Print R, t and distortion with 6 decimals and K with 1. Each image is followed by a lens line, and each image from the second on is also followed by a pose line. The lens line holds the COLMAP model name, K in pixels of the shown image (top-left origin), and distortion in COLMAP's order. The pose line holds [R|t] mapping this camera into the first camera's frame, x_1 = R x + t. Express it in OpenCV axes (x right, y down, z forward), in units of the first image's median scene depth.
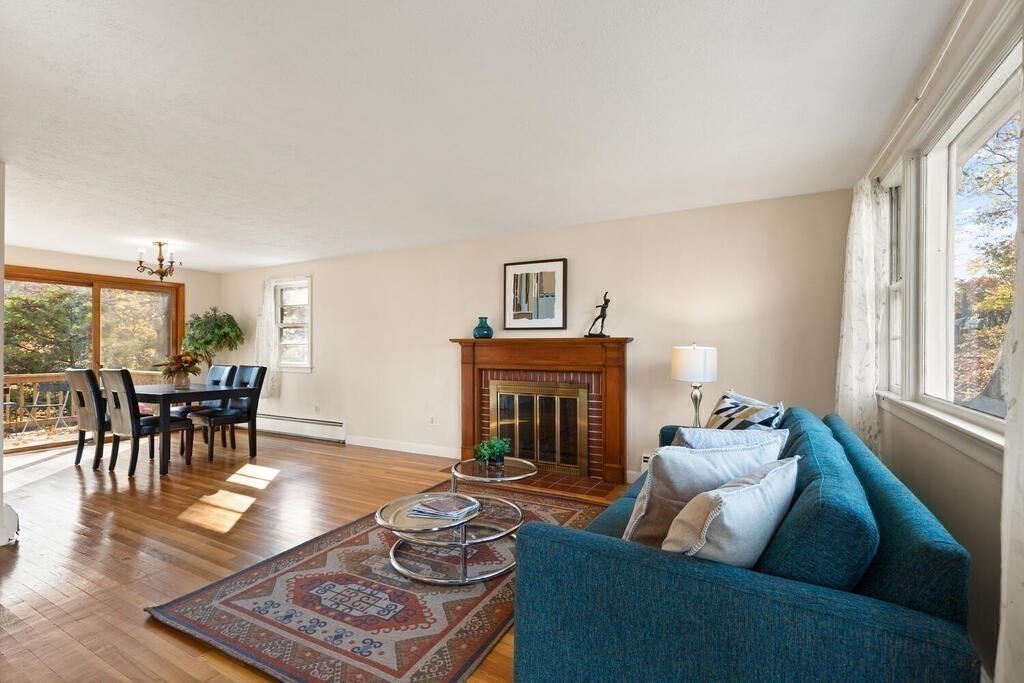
lens RADIAL K [[471.2, 0, 515.3], [0, 471.2, 344.8], [0, 0, 1]] dist [0.001494, -0.000327]
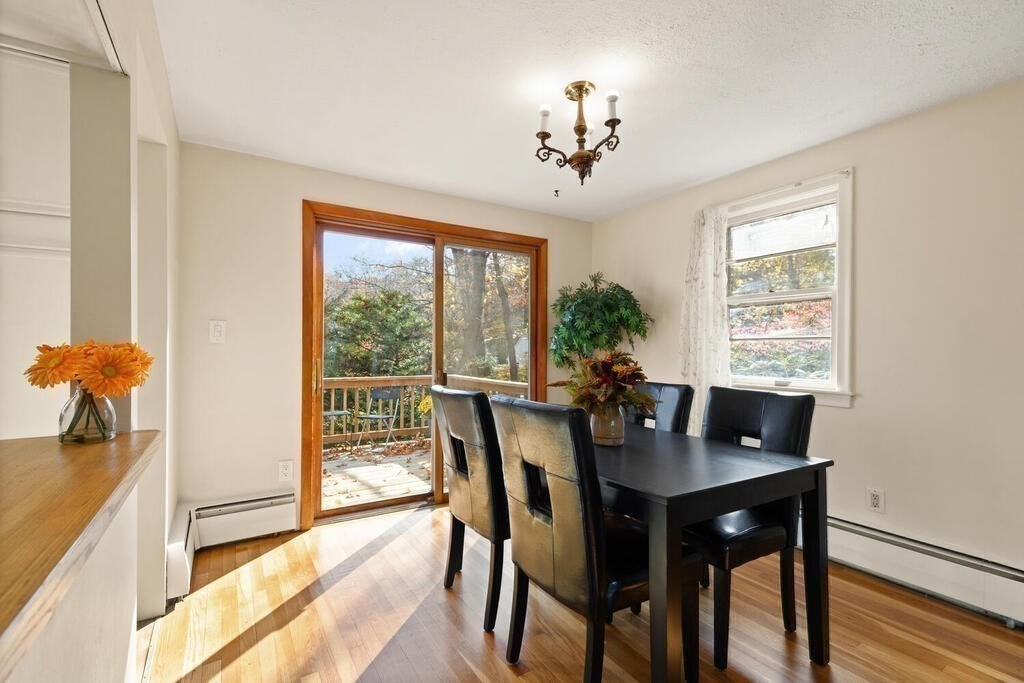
lens RADIAL K [[460.7, 0, 512.5], [0, 460.7, 352.2], [0, 0, 1]] dist [0.003302, -0.000130]
pose [[0.876469, 0.010248, -0.481350, -0.675684], [-0.004444, 0.999903, 0.013196, 0.009515], [0.481438, -0.009427, 0.876429, 0.686312]]
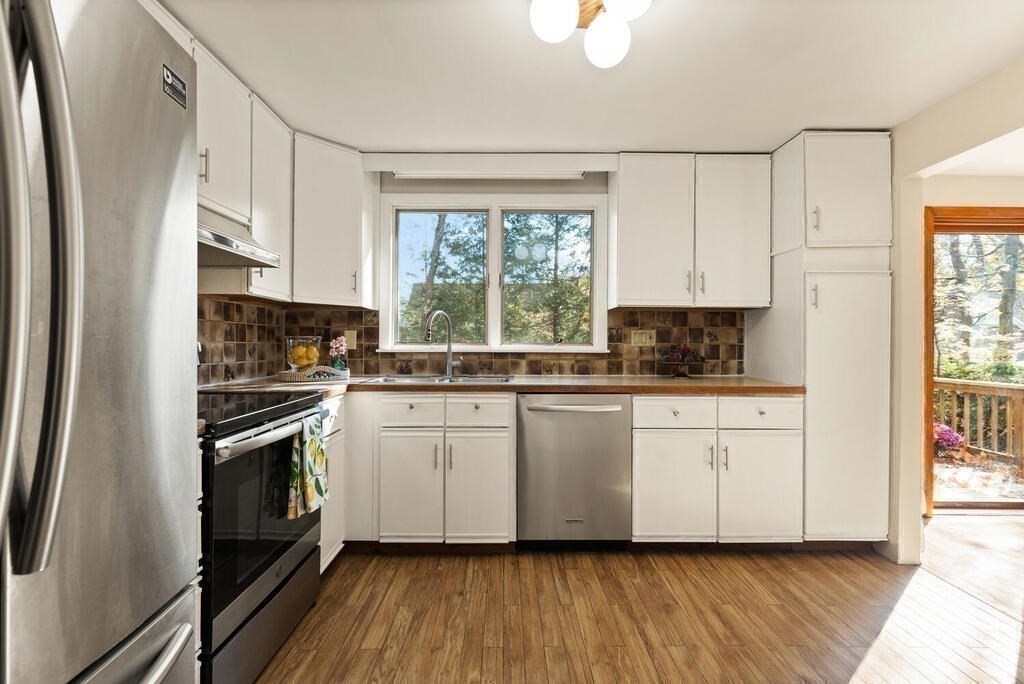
lens RADIAL K [[471.2, 0, 515.3], [0, 471.2, 345.3], [0, 0, 1]] dist [0.001494, -0.000327]
pose [[0.487898, 0.003810, -0.872893, -0.919115], [0.000994, 0.999987, 0.004920, 0.011123], [0.872900, -0.003268, 0.487888, 0.226627]]
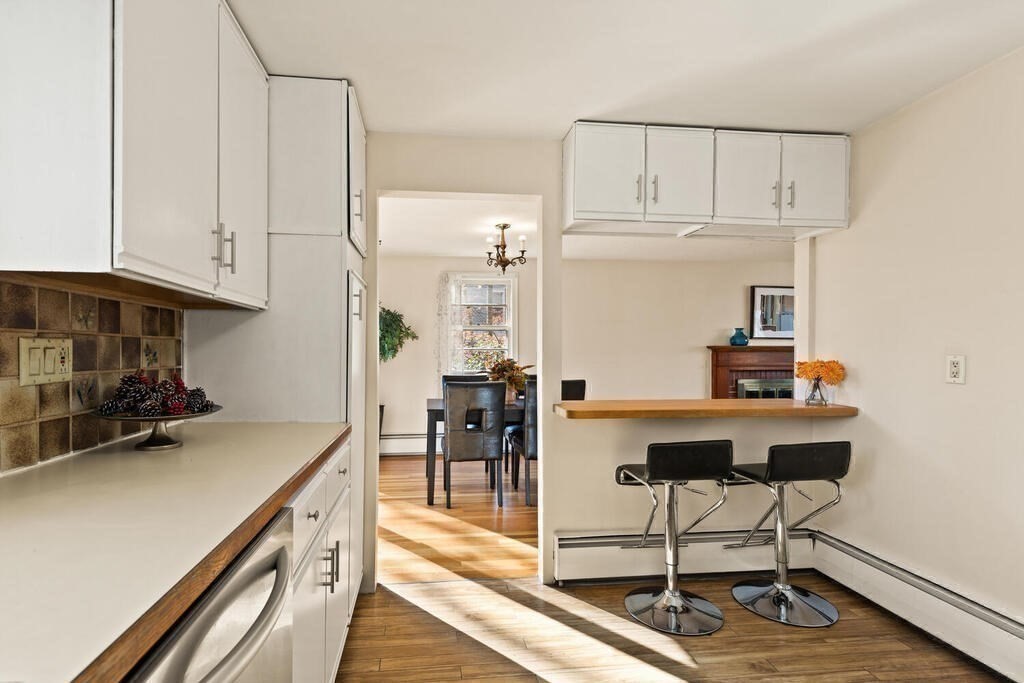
lens RADIAL K [[474.8, 0, 475.7], [0, 474.8, 353.5], [0, 0, 1]] dist [0.002562, -0.000107]
pose [[0.829404, -0.002891, 0.558642, -1.385435], [-0.003172, 0.999946, 0.009883, -0.003340], [-0.558641, -0.009969, 0.829350, 0.383207]]
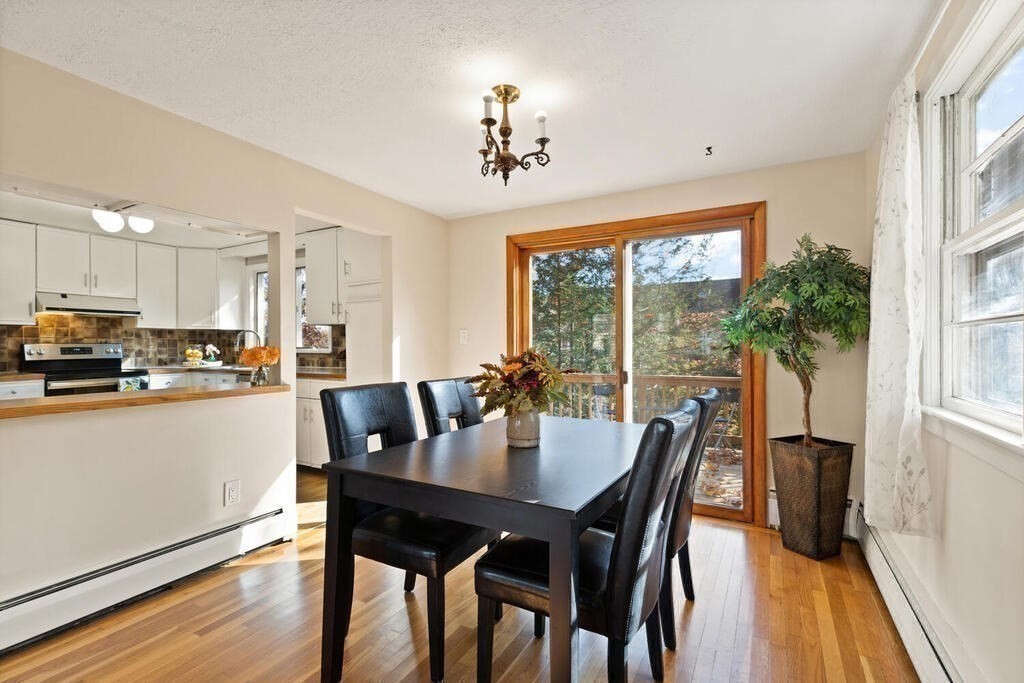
lens RADIAL K [[463.1, 0, 516.5], [0, 463.1, 346.6], [0, 0, 1]] dist [0.004730, -0.000024]
pose [[-0.002043, 0.000198, -0.999998, -0.372914], [0.009207, 0.999958, 0.000180, 0.014047], [0.999956, -0.009207, -0.002045, 1.119422]]
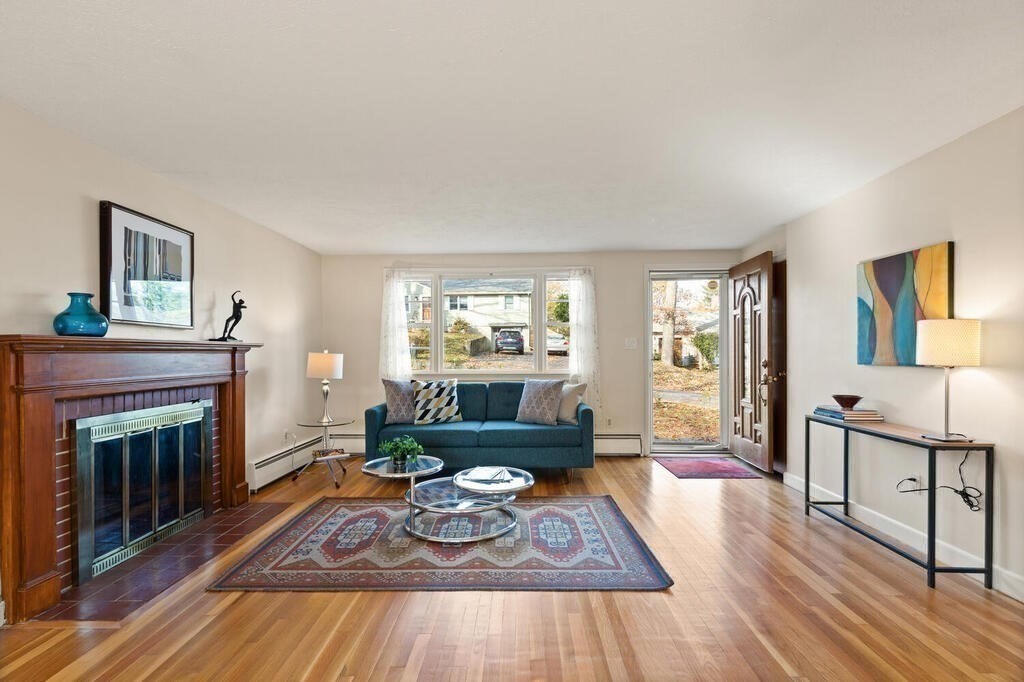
lens RADIAL K [[460.7, 0, 512.5], [0, 460.7, 351.7], [0, 0, 1]] dist [0.003302, -0.000130]
pose [[-0.458450, 0.003954, 0.888712, -0.743707], [0.004372, 0.999988, -0.002193, 0.005905], [-0.888710, 0.002880, -0.458461, 0.863016]]
